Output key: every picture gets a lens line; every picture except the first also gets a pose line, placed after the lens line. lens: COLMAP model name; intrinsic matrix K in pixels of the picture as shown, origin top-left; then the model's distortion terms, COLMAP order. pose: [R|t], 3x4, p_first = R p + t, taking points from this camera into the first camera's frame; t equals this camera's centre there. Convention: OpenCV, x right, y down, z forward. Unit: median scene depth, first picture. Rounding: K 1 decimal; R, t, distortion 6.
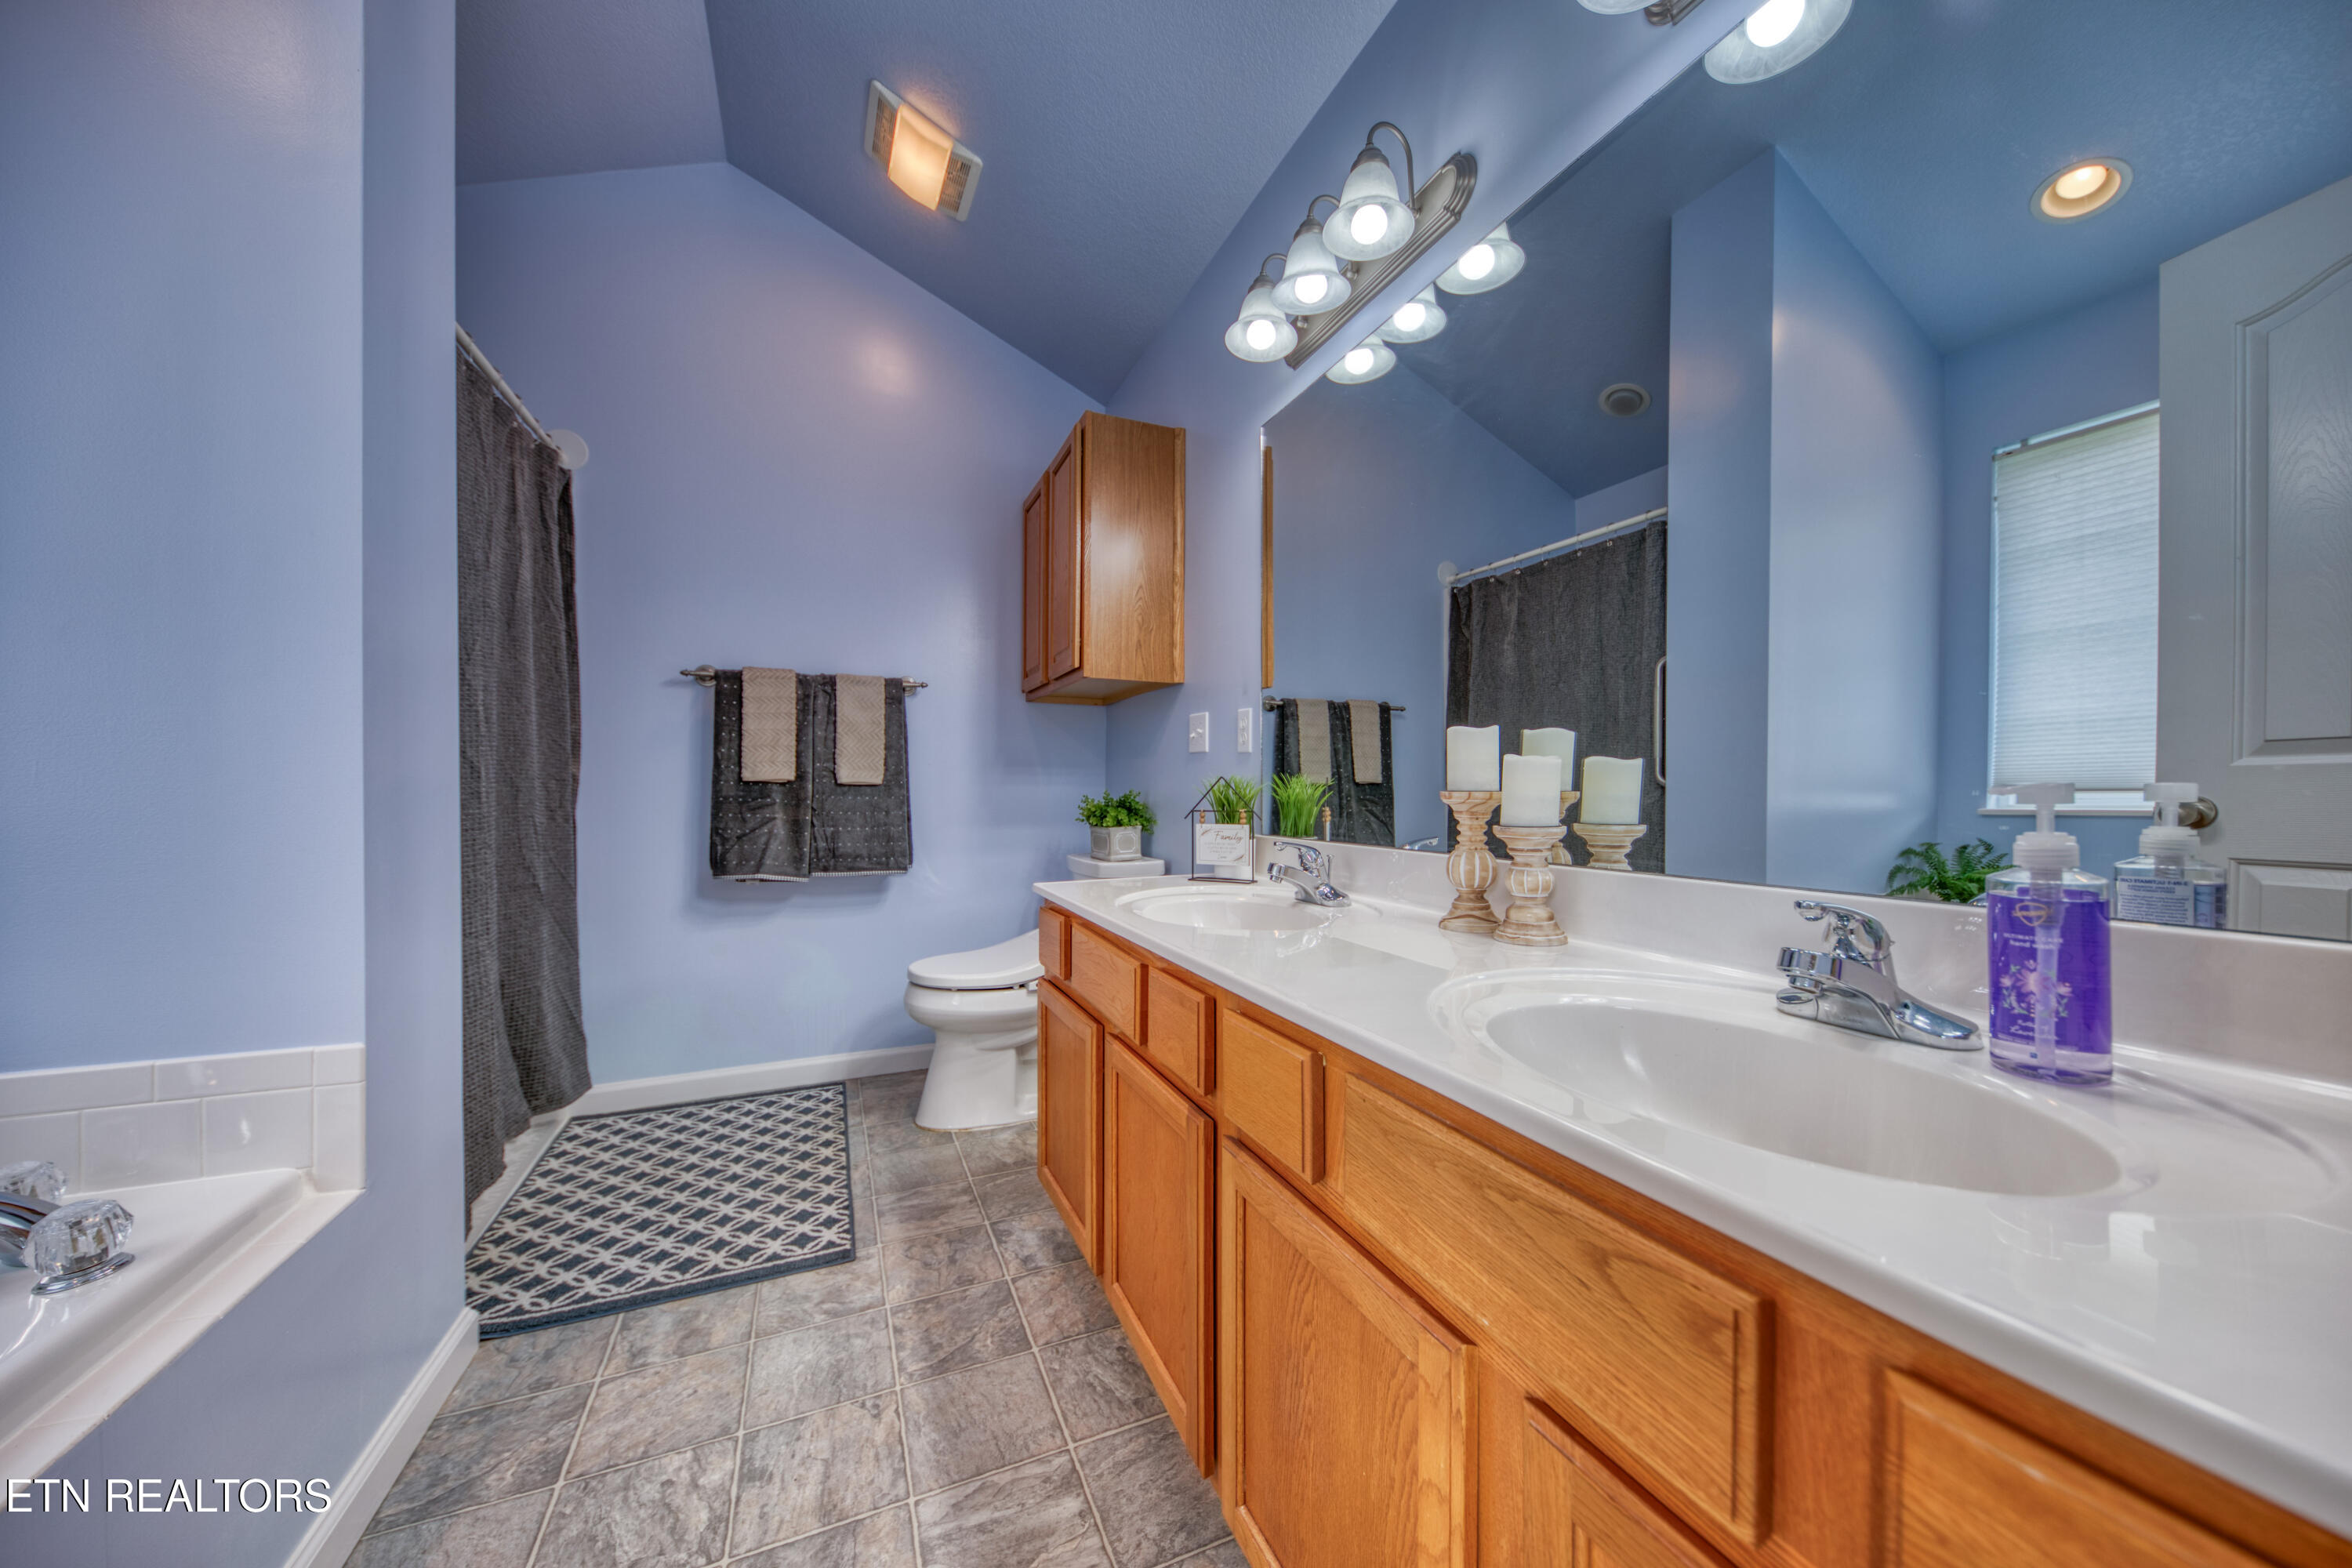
lens RADIAL K [[811.2, 0, 1180.9], [0, 811.2, 794.0], [0, 0, 1]] dist [-0.000764, -0.000037]
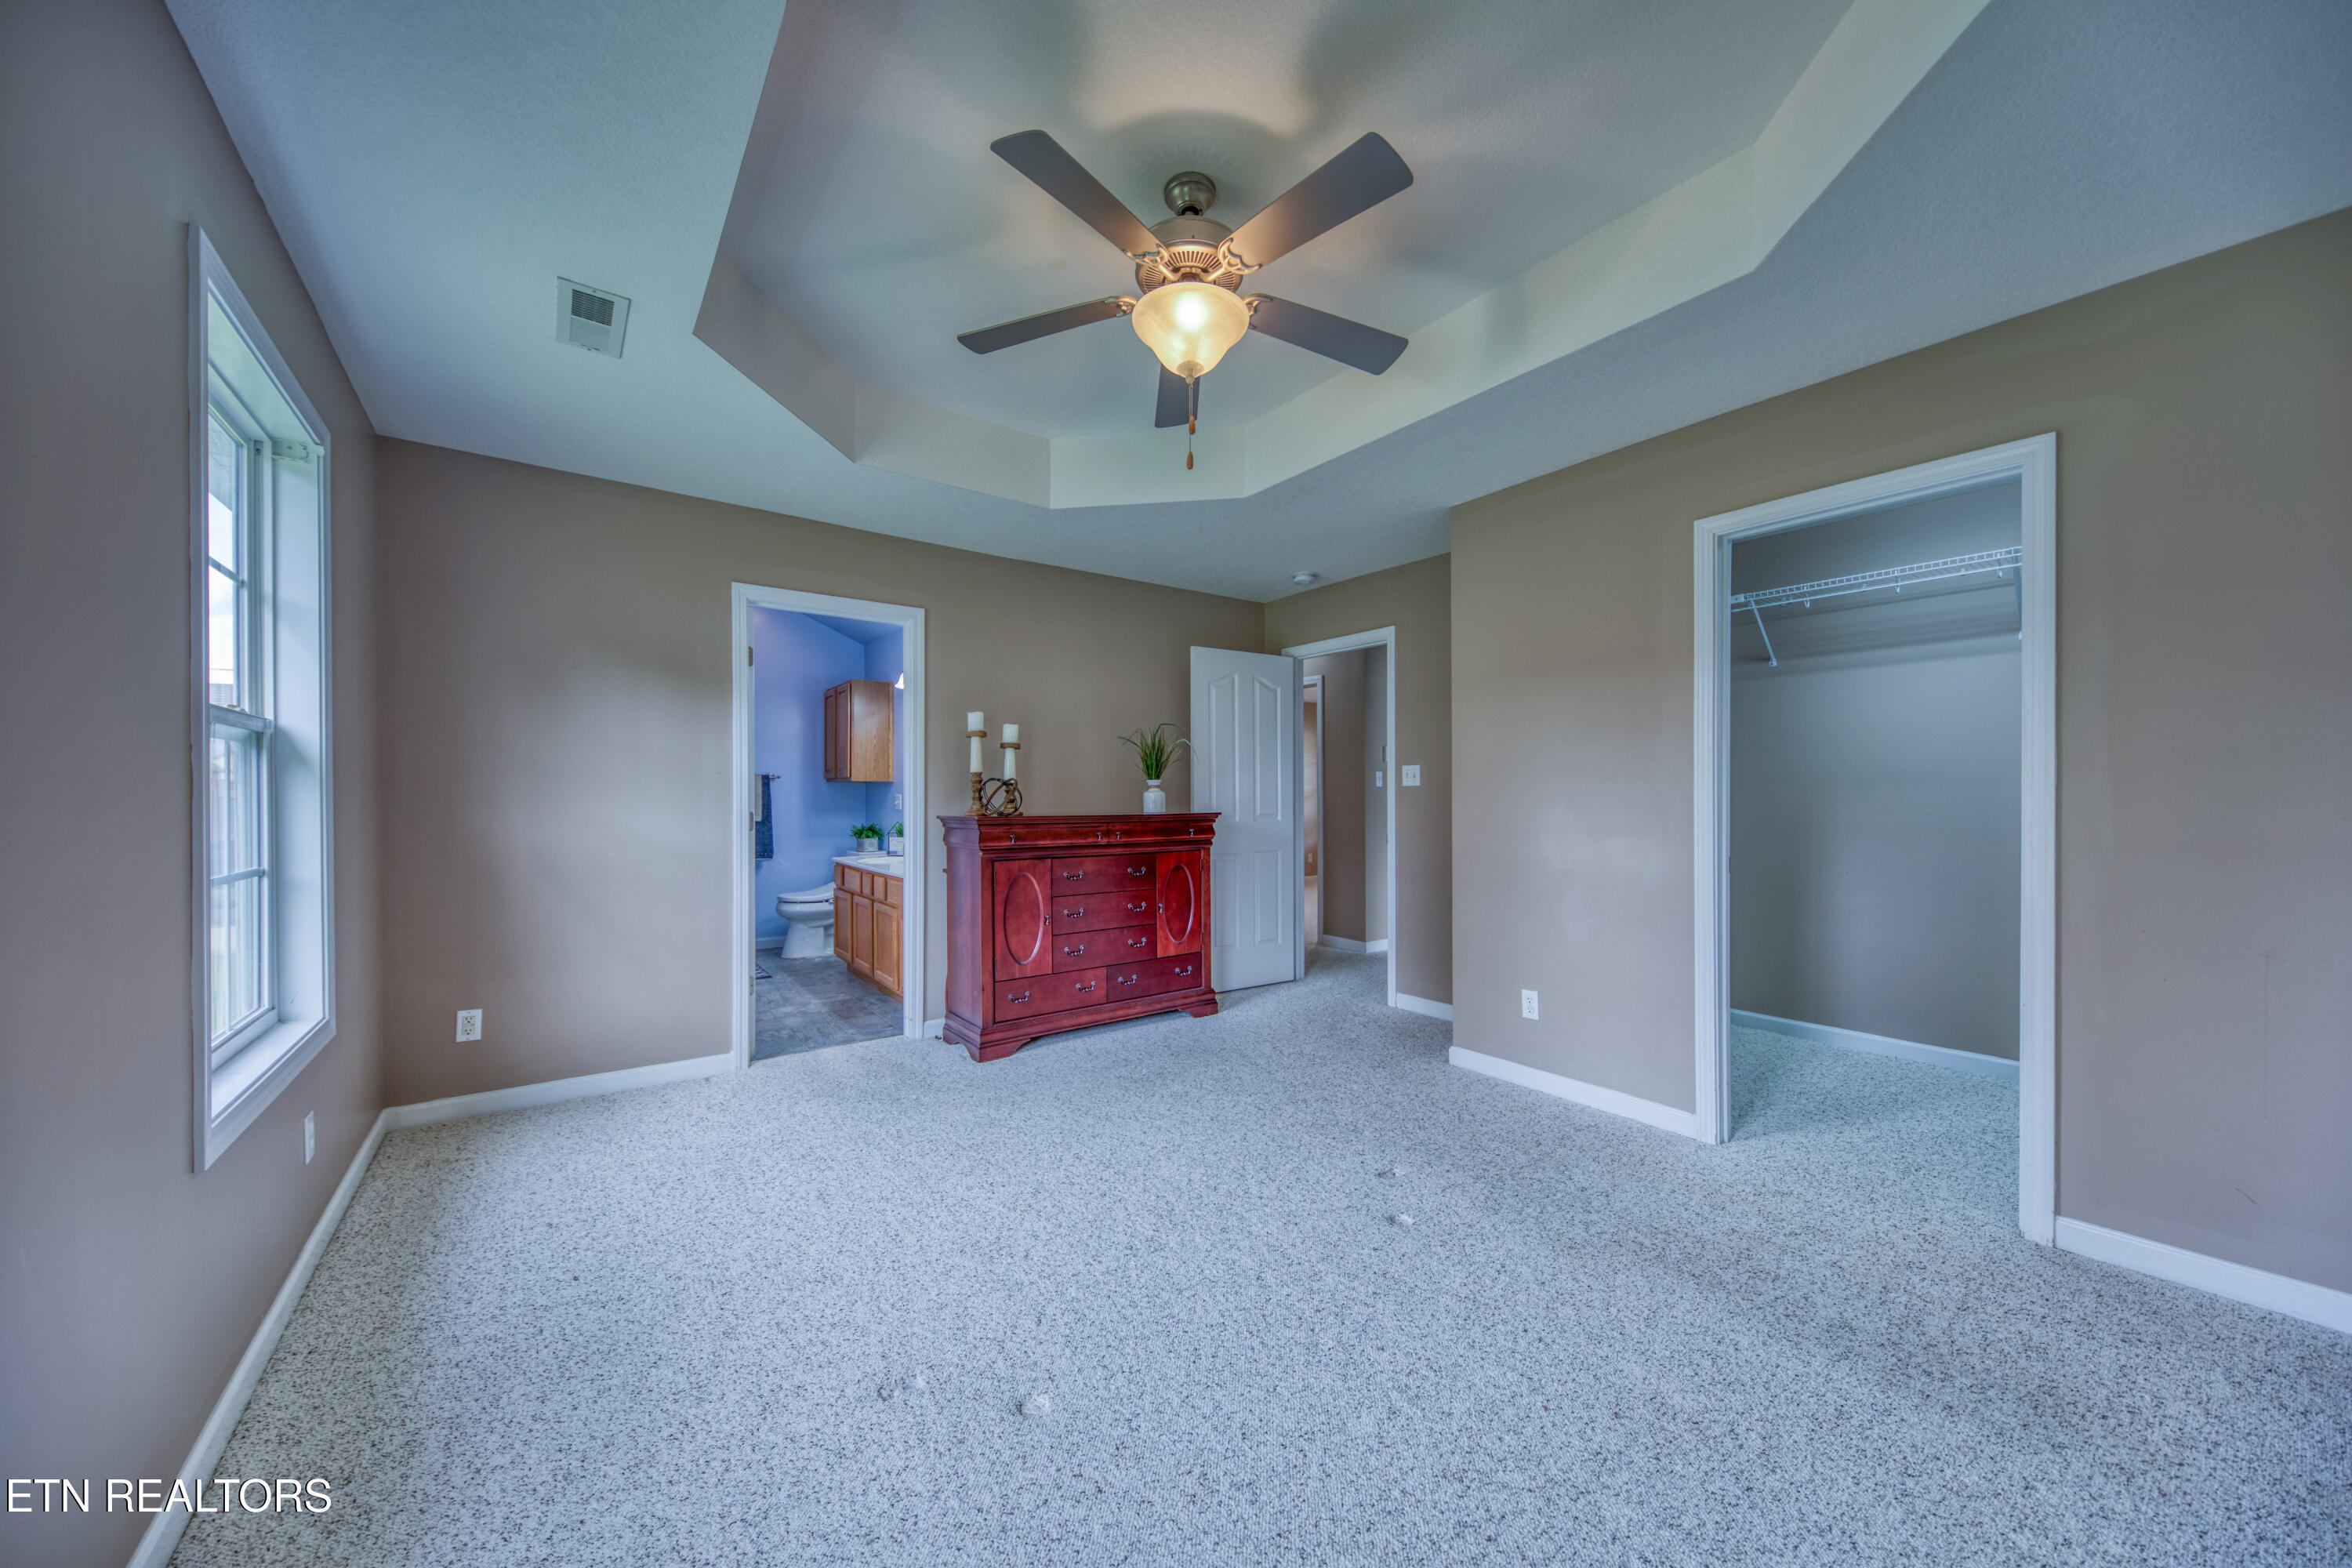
lens RADIAL K [[811.2, 0, 1180.9], [0, 811.2, 794.0], [0, 0, 1]] dist [-0.000764, -0.000037]
pose [[0.972855, -0.007298, 0.231300, 0.283206], [0.008077, 0.999964, -0.002422, -0.081247], [-0.231274, 0.004224, 0.972879, -1.641670]]
